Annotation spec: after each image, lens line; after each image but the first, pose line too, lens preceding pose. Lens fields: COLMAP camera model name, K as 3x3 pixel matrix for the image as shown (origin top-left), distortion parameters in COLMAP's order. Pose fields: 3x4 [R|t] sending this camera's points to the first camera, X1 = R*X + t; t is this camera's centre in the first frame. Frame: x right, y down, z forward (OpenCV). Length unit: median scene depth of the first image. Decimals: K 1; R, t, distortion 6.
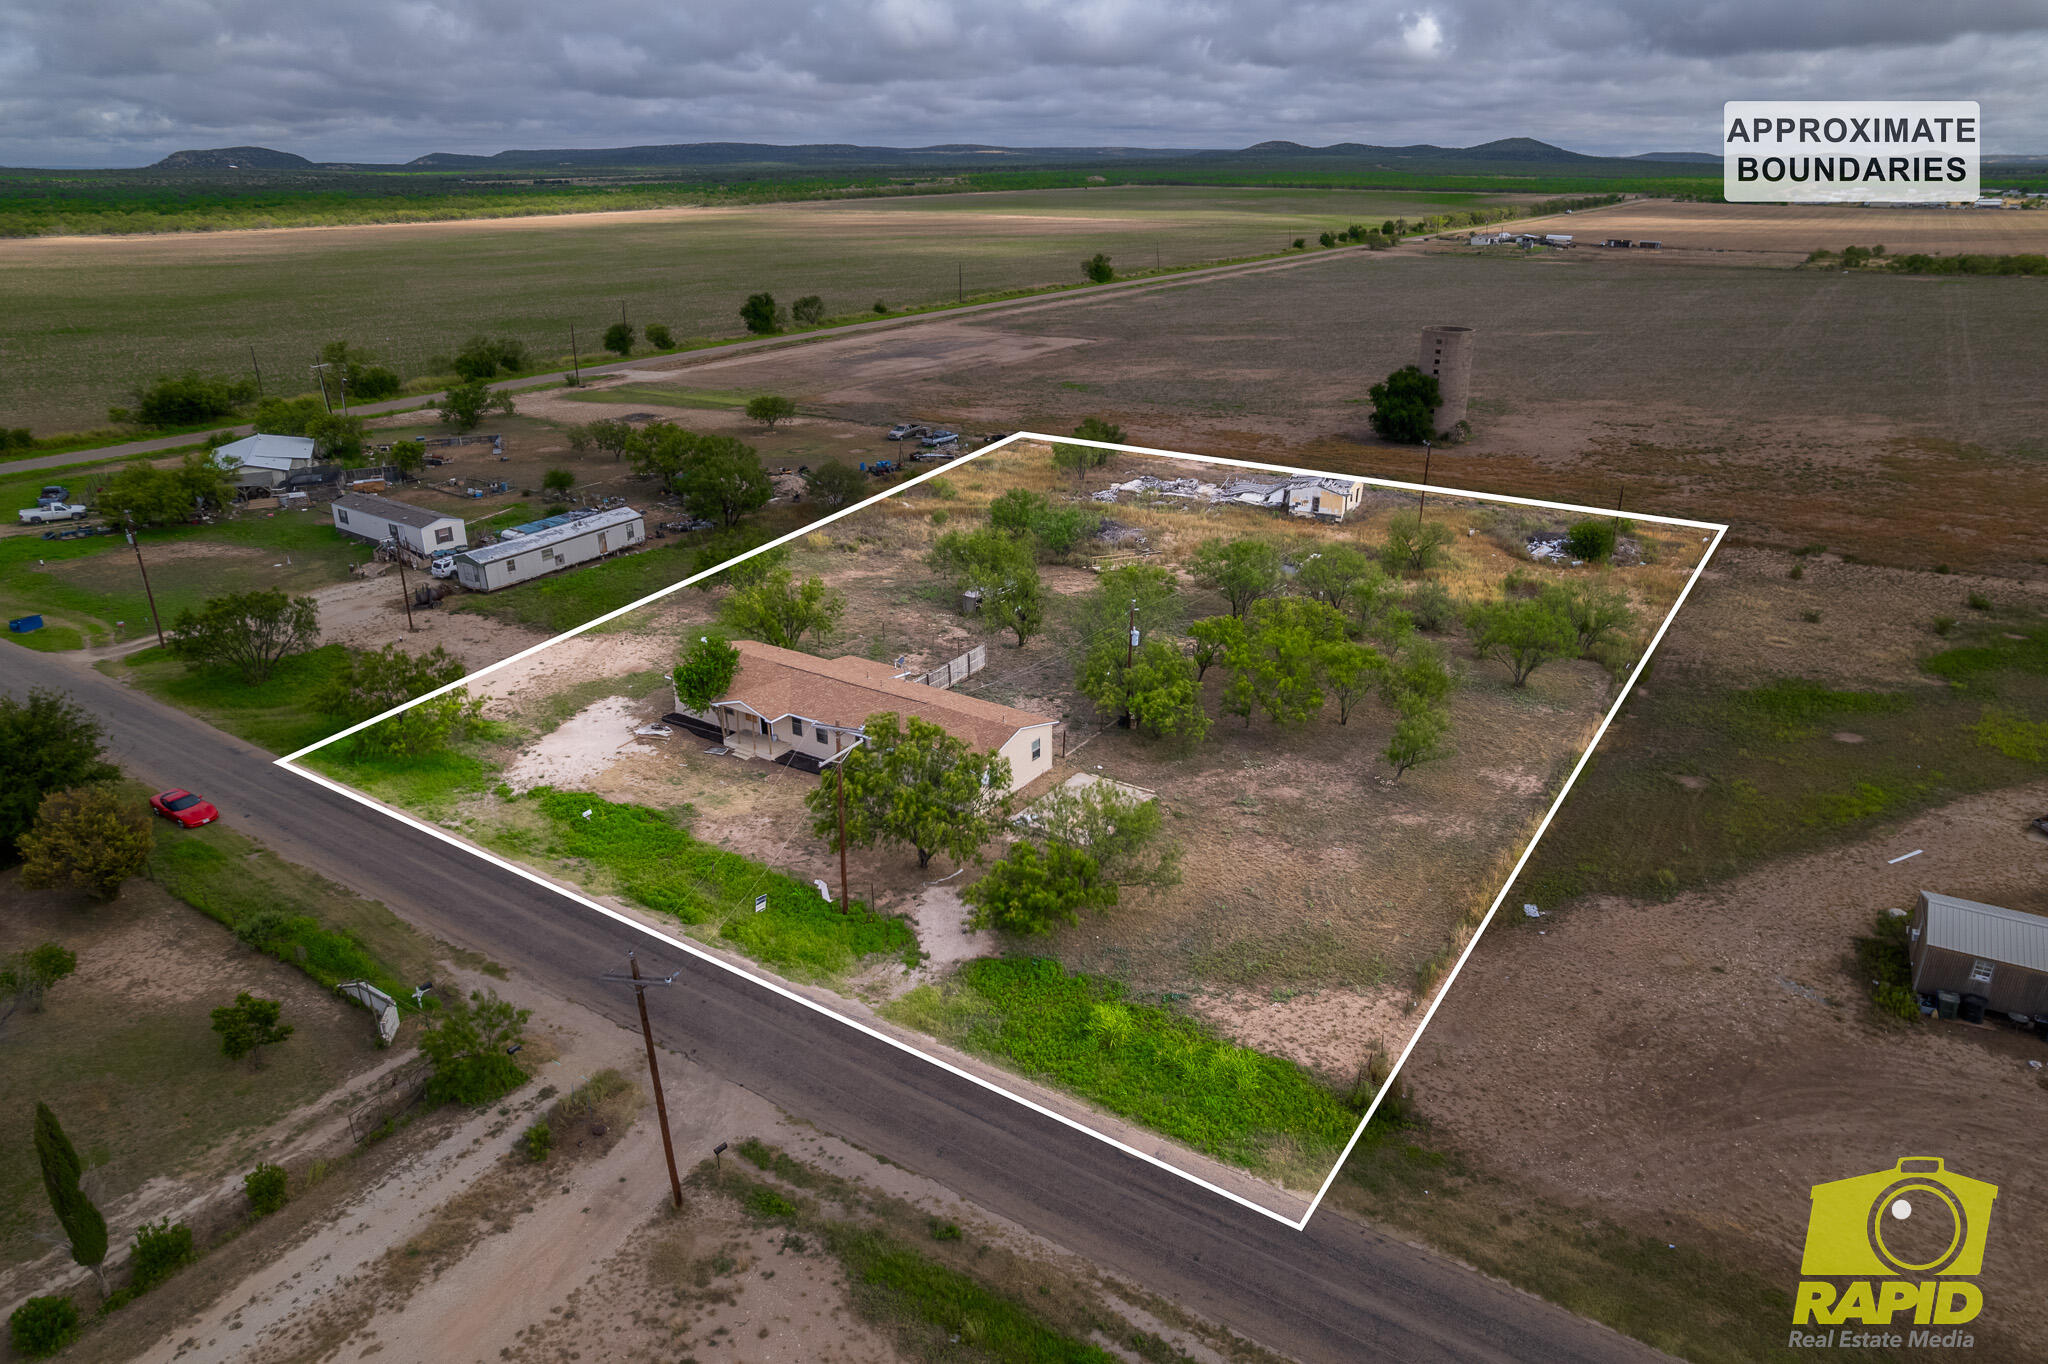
lens RADIAL K [[1311.1, 0, 1024.0], [0, 1311.1, 682.0], [0, 0, 1]] dist [-0.083812, 0.080435]
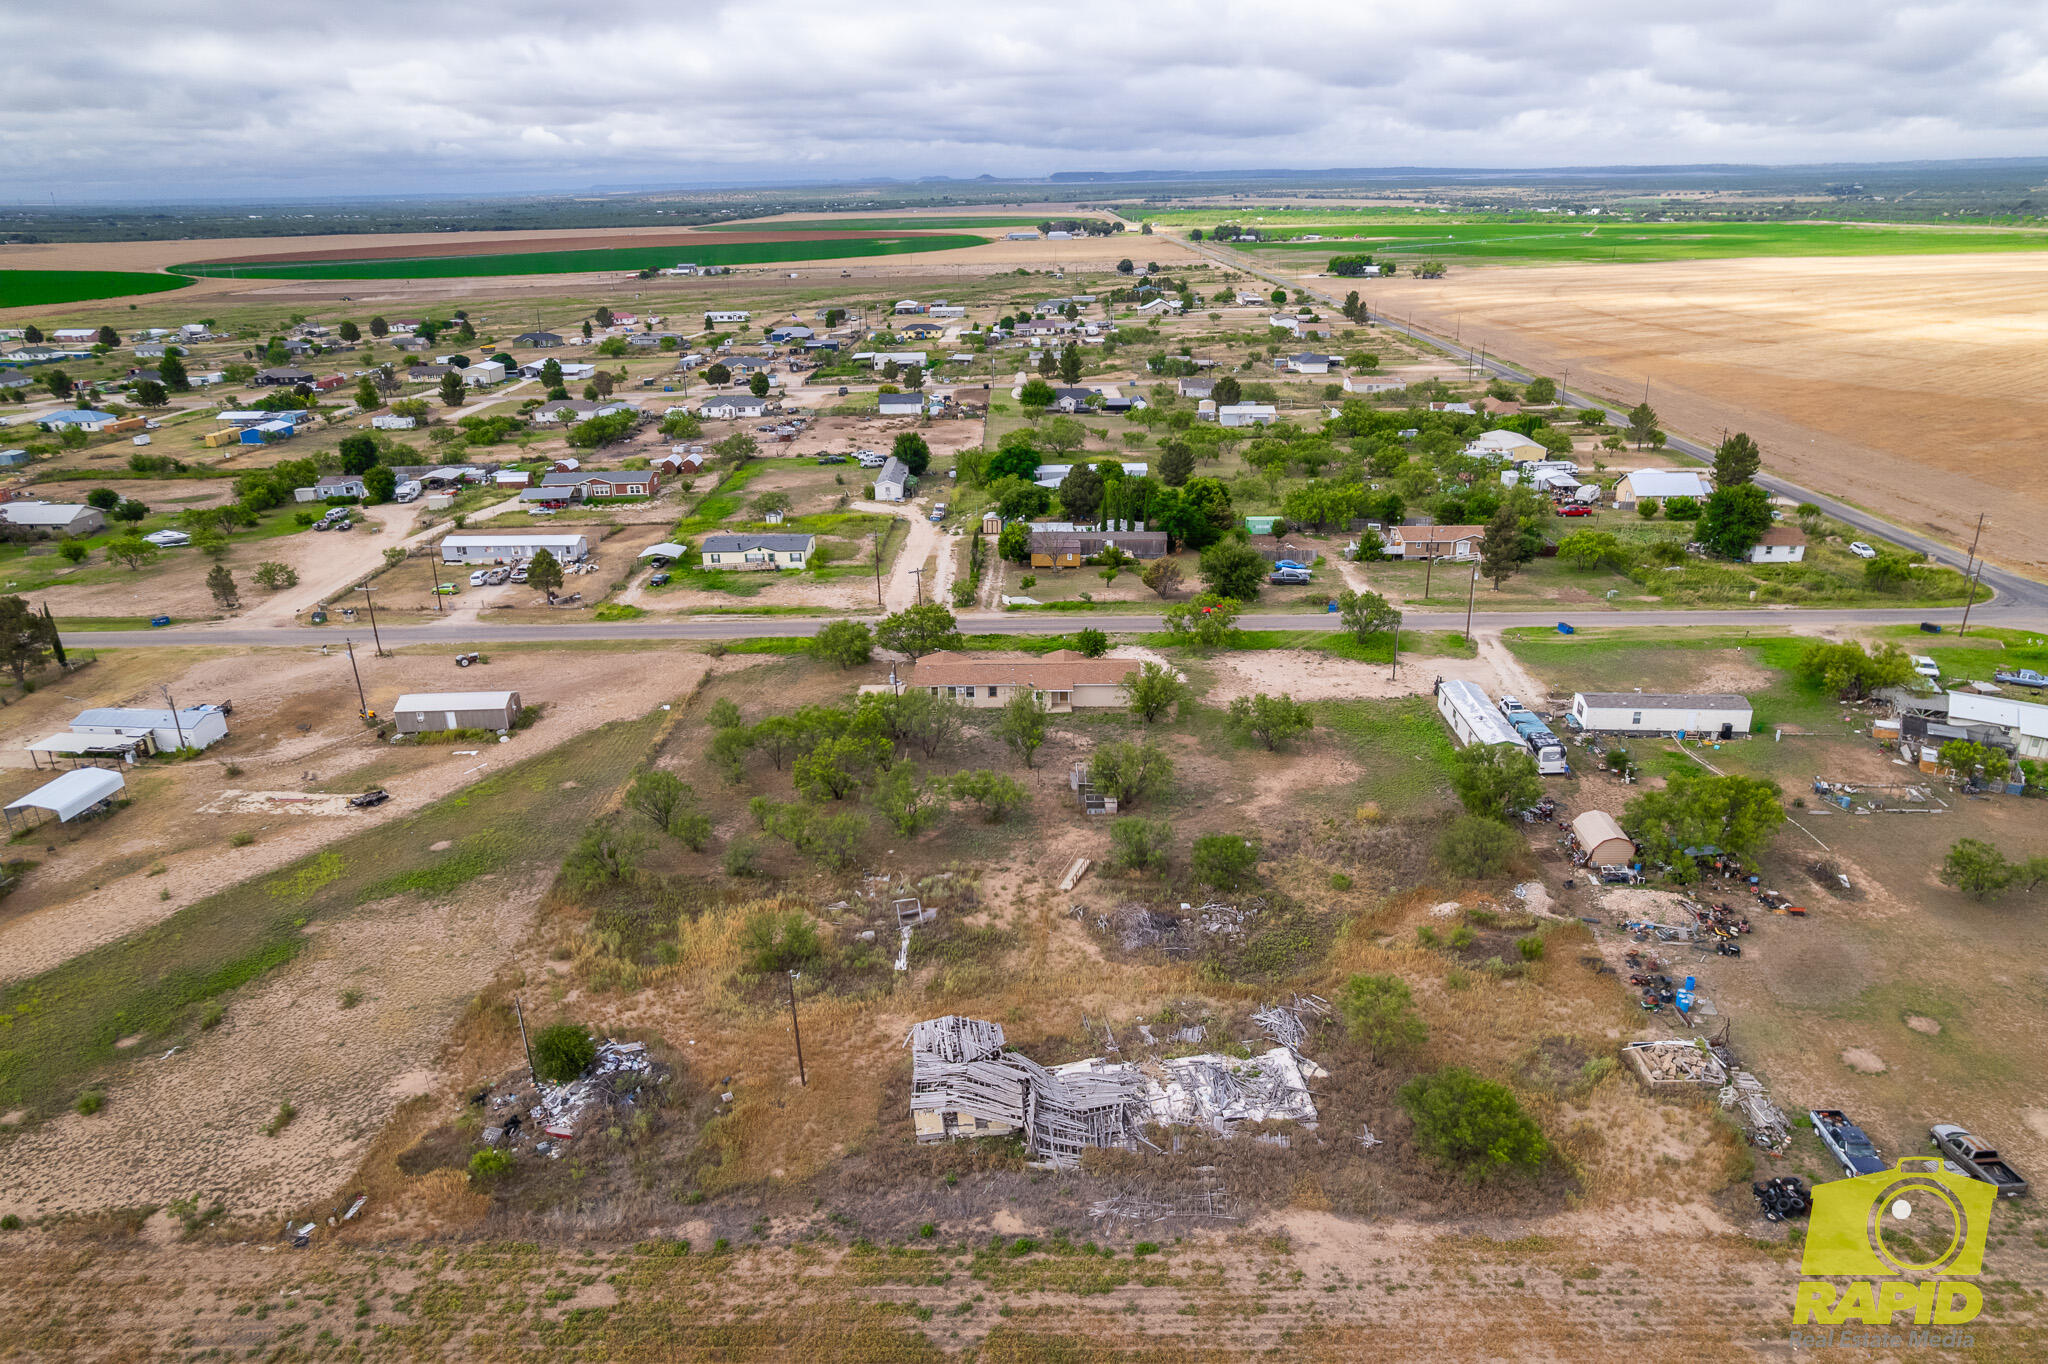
lens RADIAL K [[1309.4, 0, 1027.7], [0, 1309.4, 684.1], [0, 0, 1]] dist [-0.067714, 0.063677]
pose [[-0.840465, 0.210561, -0.499282, 0.485561], [-0.186227, 0.753045, 0.631065, -0.698667], [0.508859, 0.623368, -0.593696, 1.297761]]
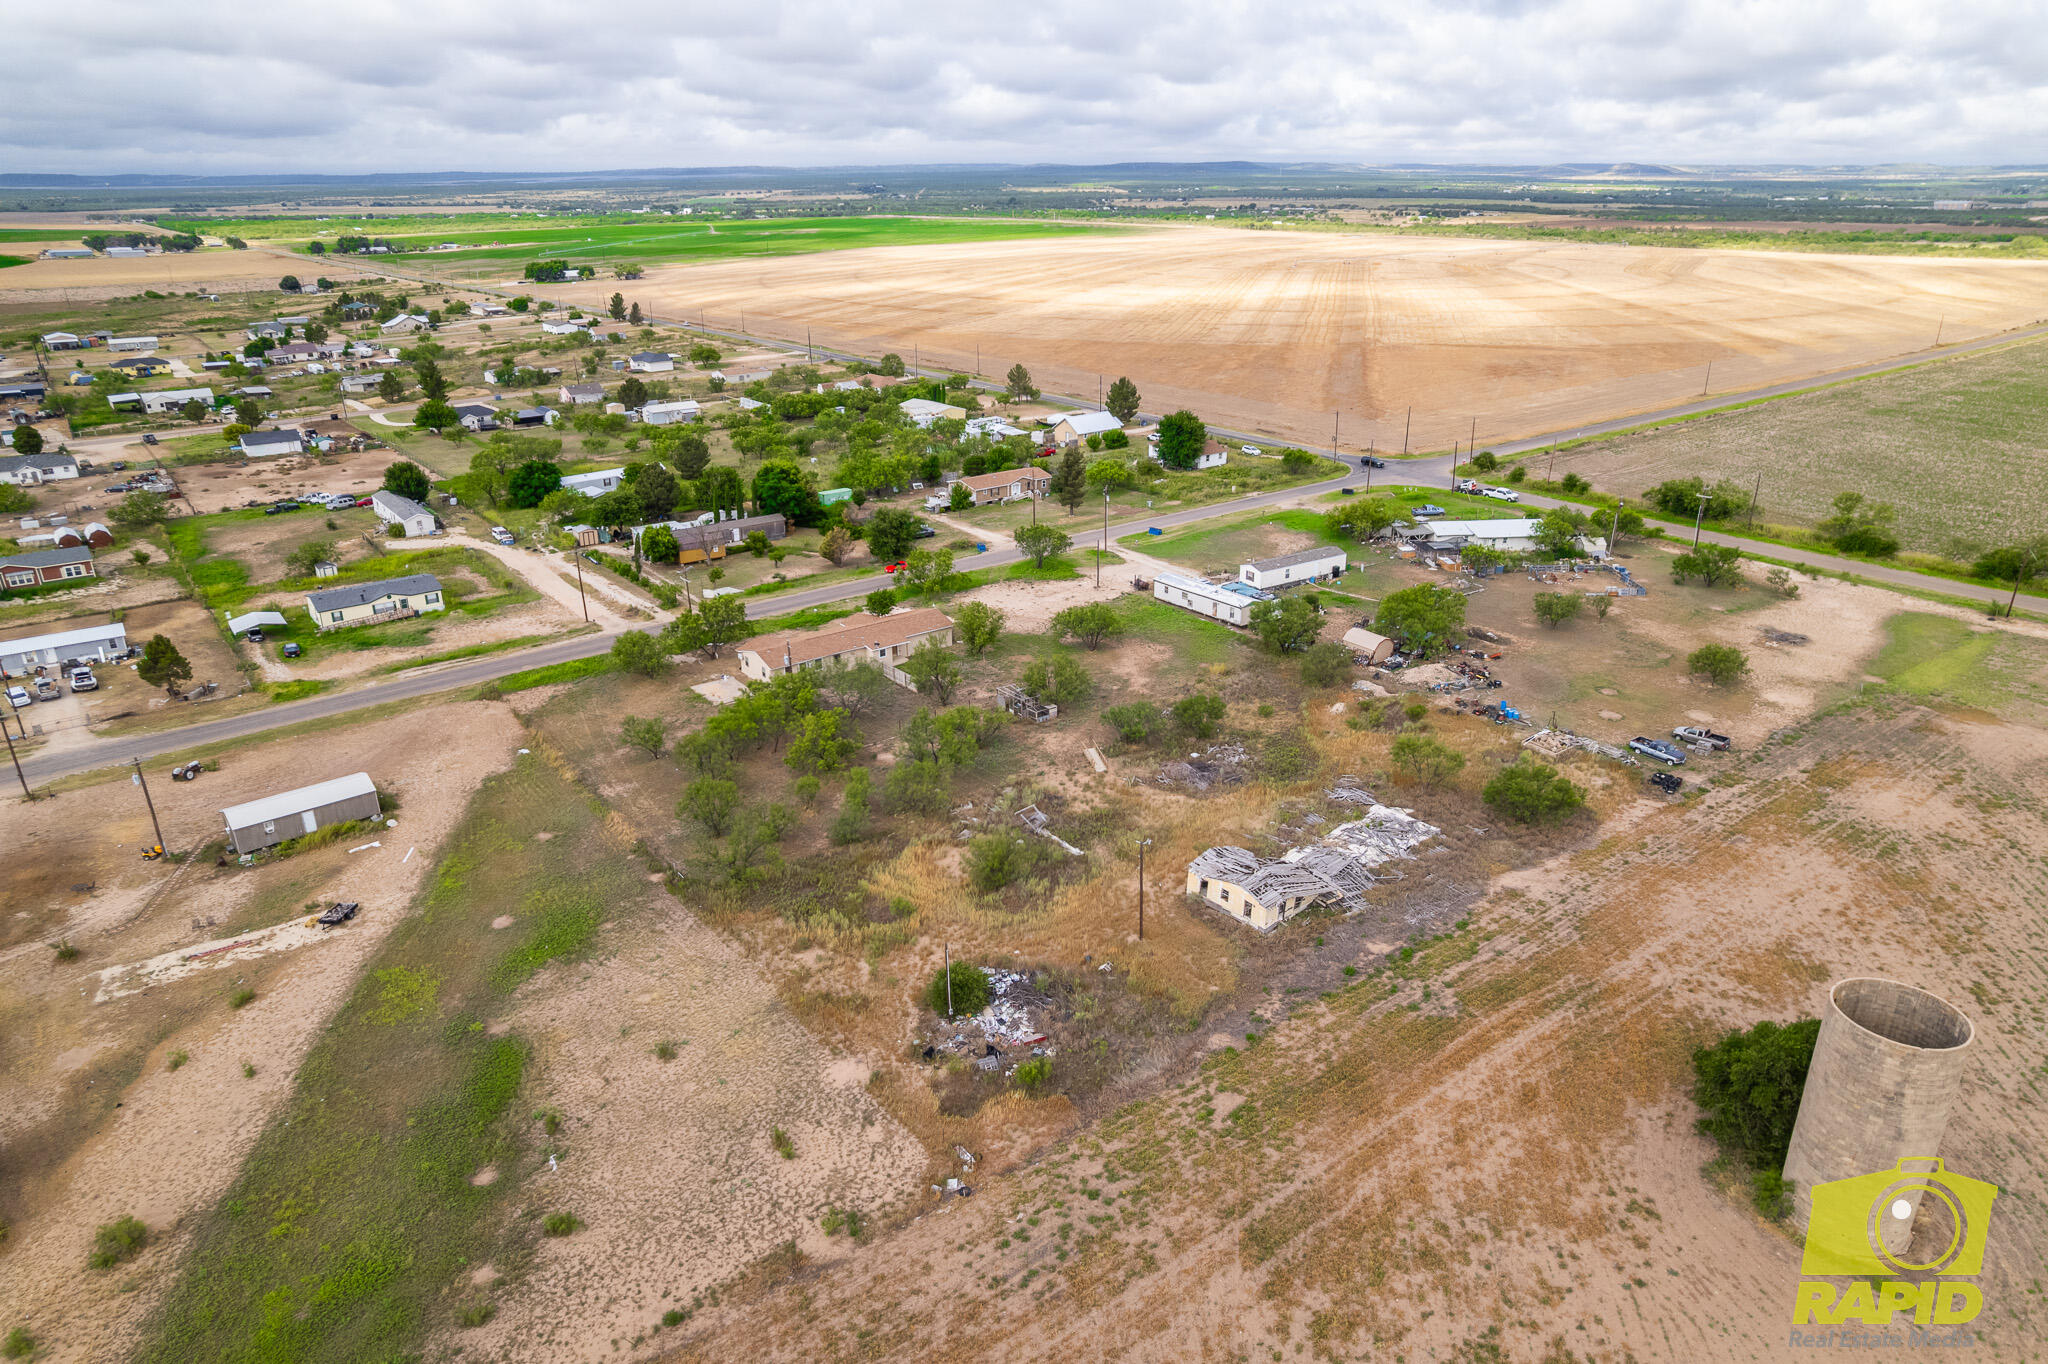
lens RADIAL K [[1309.4, 0, 1027.7], [0, 1309.4, 684.1], [0, 0, 1]] dist [-0.067714, 0.063677]
pose [[-0.329088, 0.351663, -0.876376, 0.945546], [-0.344903, 0.819187, 0.458229, -0.571225], [0.879058, 0.453063, -0.148295, 0.965065]]
